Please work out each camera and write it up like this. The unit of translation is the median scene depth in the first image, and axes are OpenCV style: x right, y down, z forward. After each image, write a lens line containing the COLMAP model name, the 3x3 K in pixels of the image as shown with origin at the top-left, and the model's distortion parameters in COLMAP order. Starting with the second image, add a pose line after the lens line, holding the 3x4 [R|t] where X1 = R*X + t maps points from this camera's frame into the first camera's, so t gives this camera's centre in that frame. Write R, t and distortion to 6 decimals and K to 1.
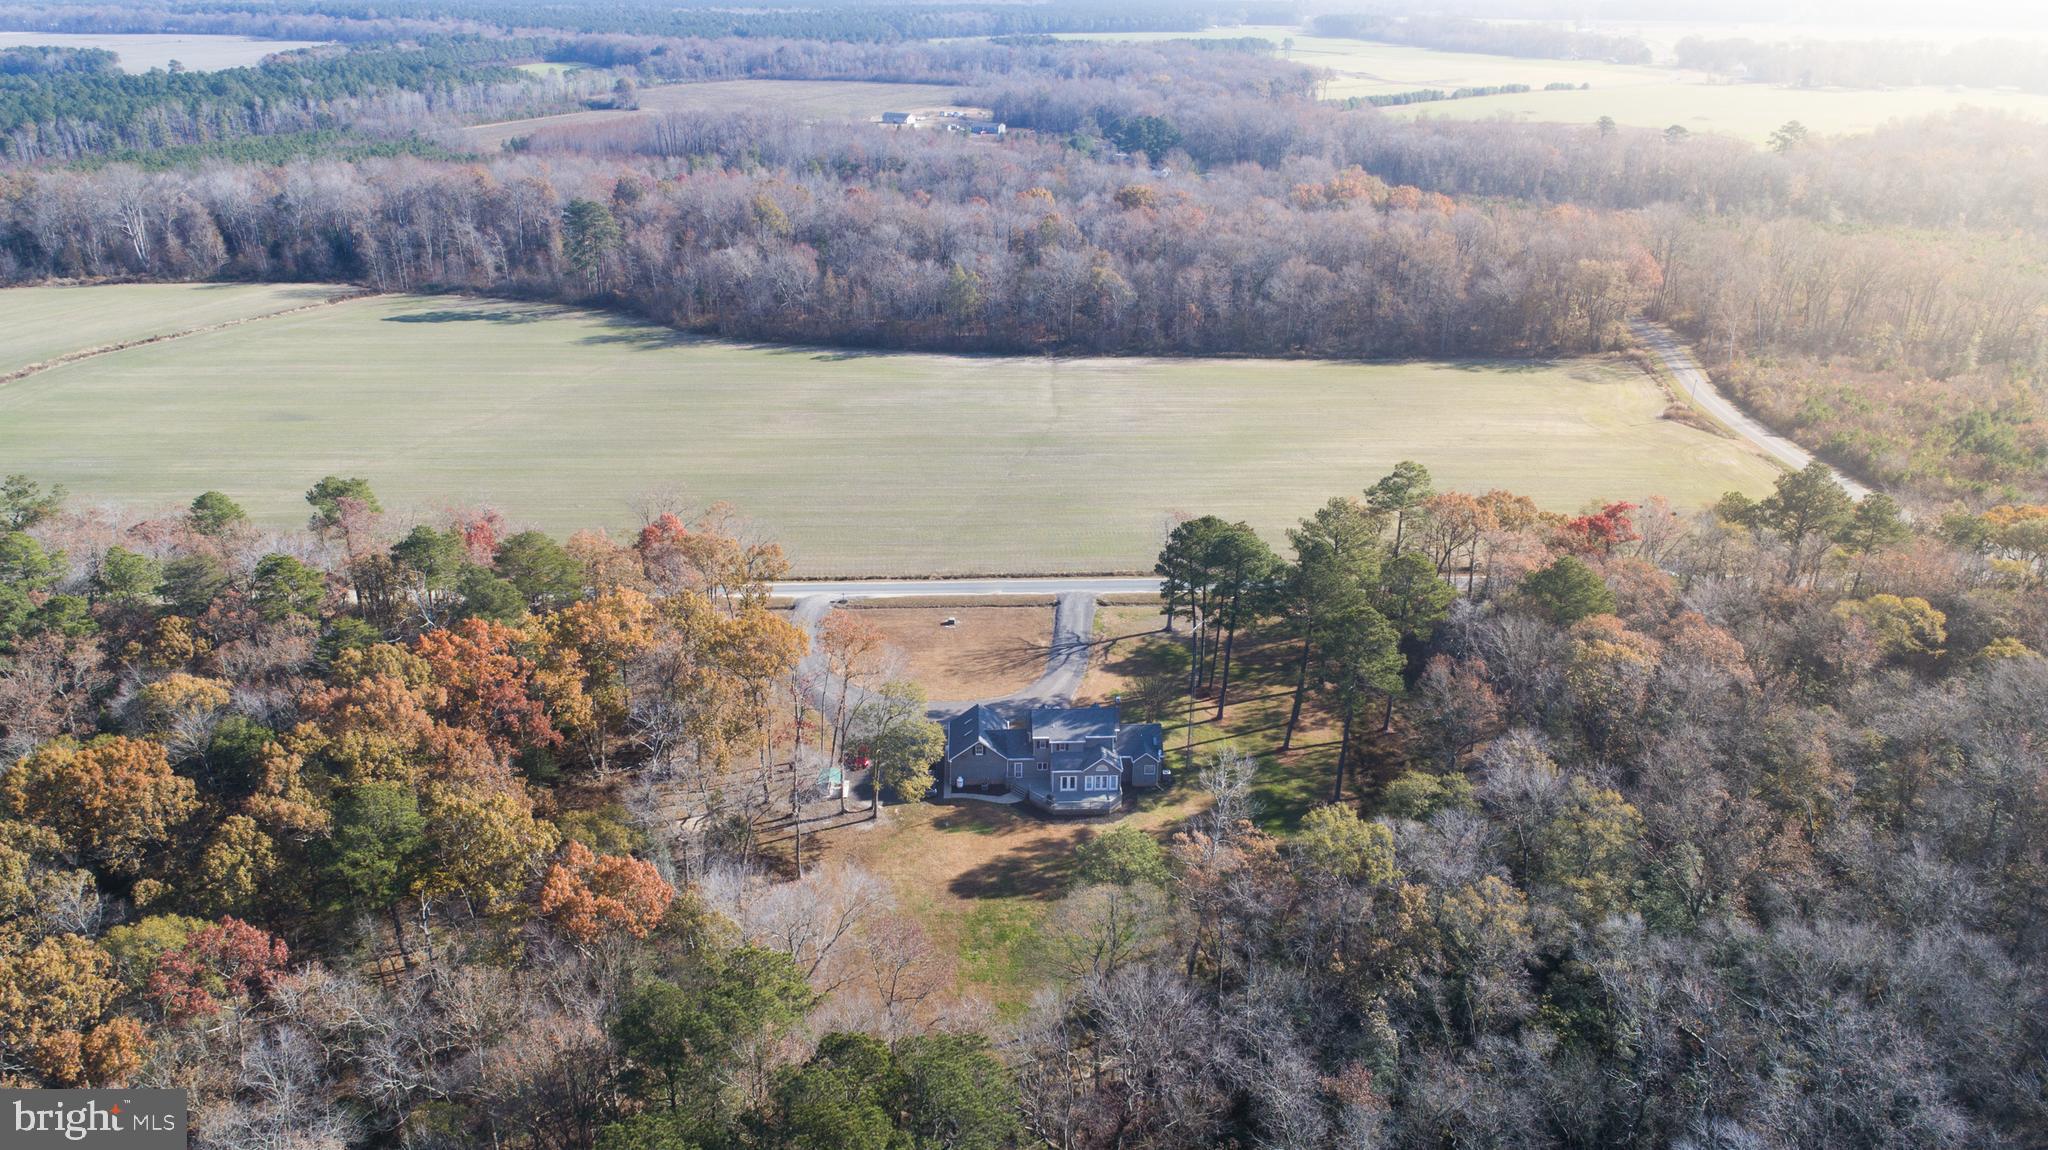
lens RADIAL K [[1373.3, 0, 1024.0], [0, 1373.3, 575.0], [0, 0, 1]] dist [-0.010452, 0.000296]
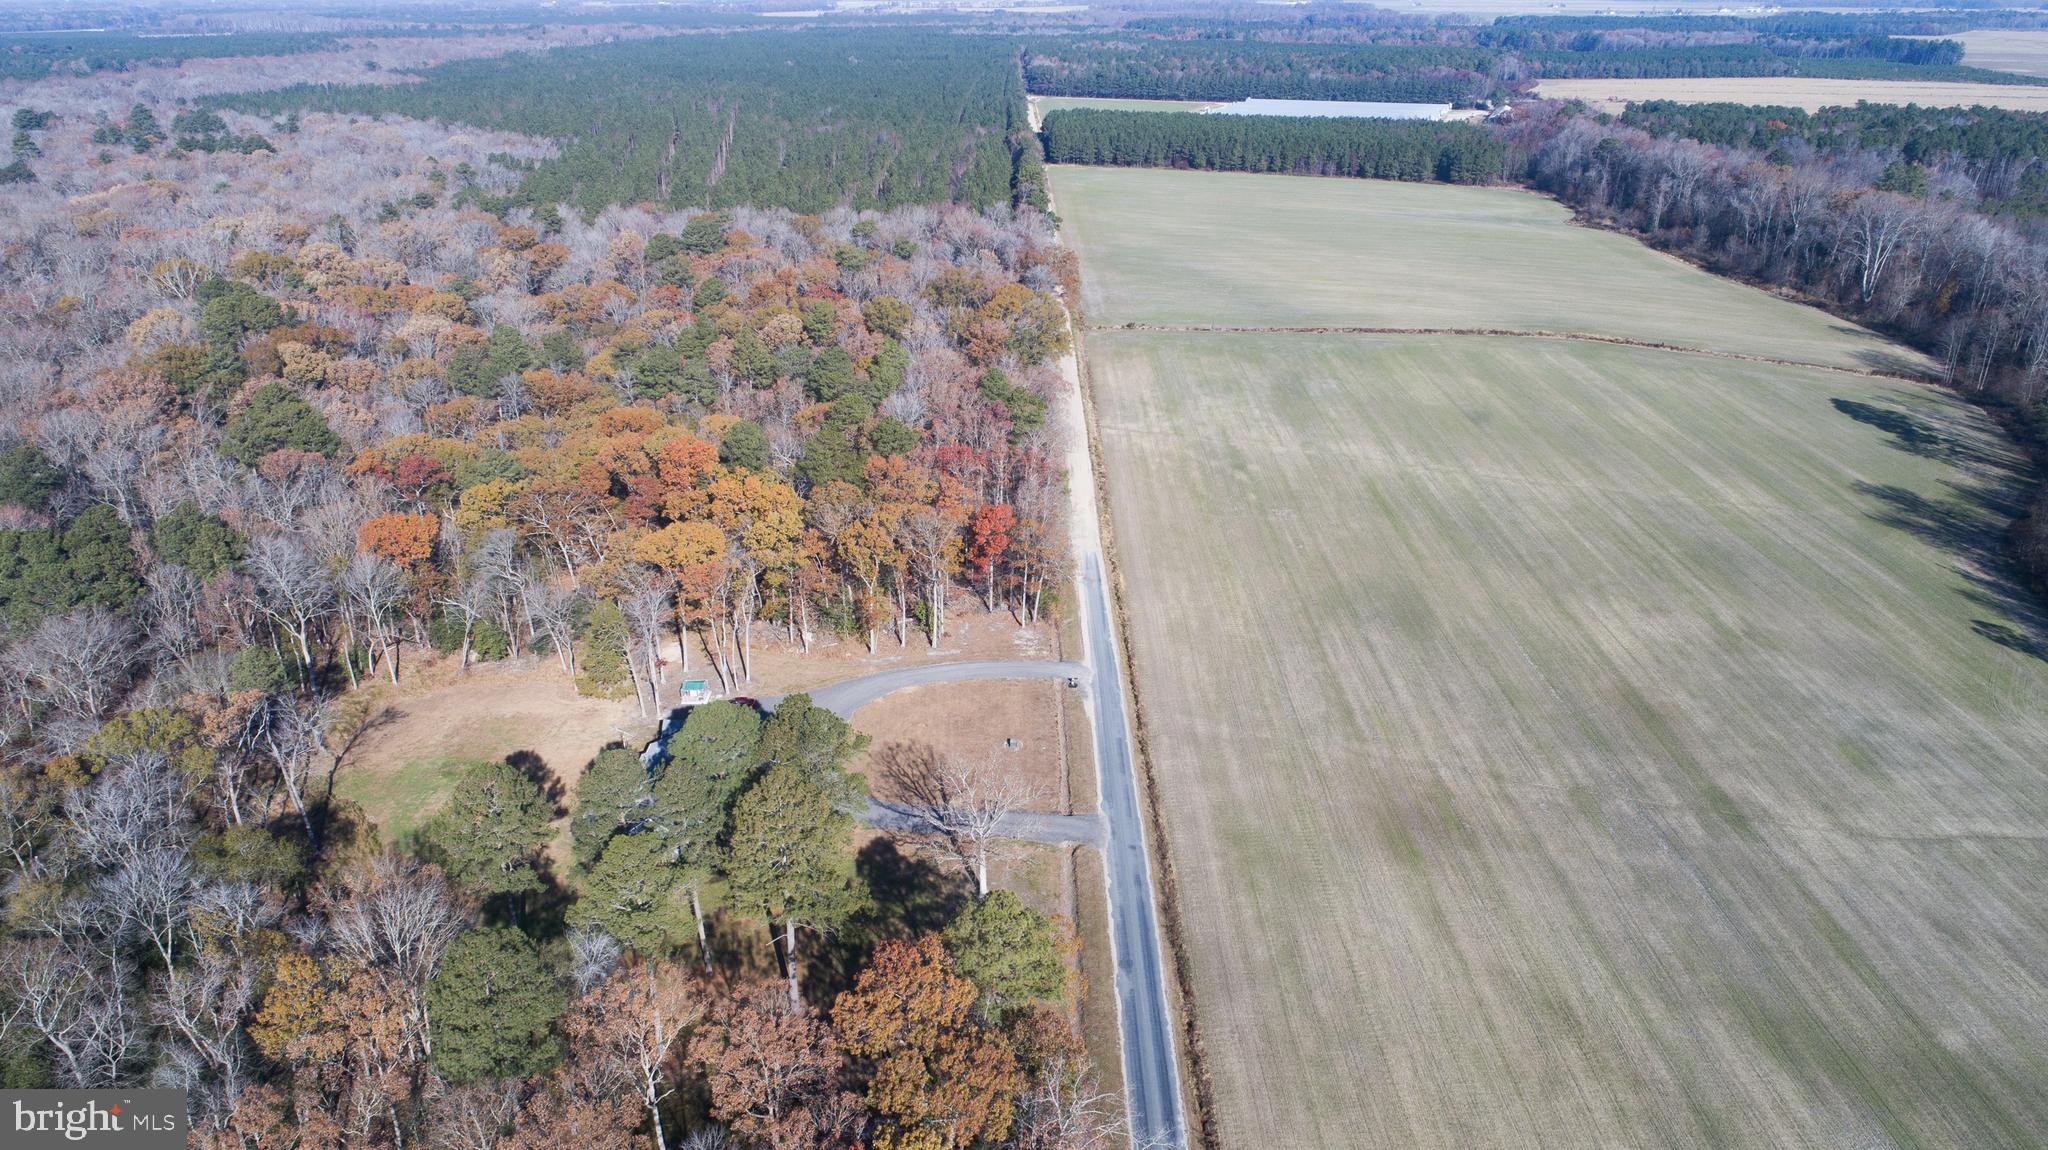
lens RADIAL K [[1373.3, 0, 1024.0], [0, 1373.3, 575.0], [0, 0, 1]] dist [-0.010452, 0.000296]
pose [[-0.034758, 0.397433, -0.916973, 0.795062], [-0.405515, 0.832993, 0.376405, -0.435495], [0.913427, 0.384929, 0.132212, 0.947308]]
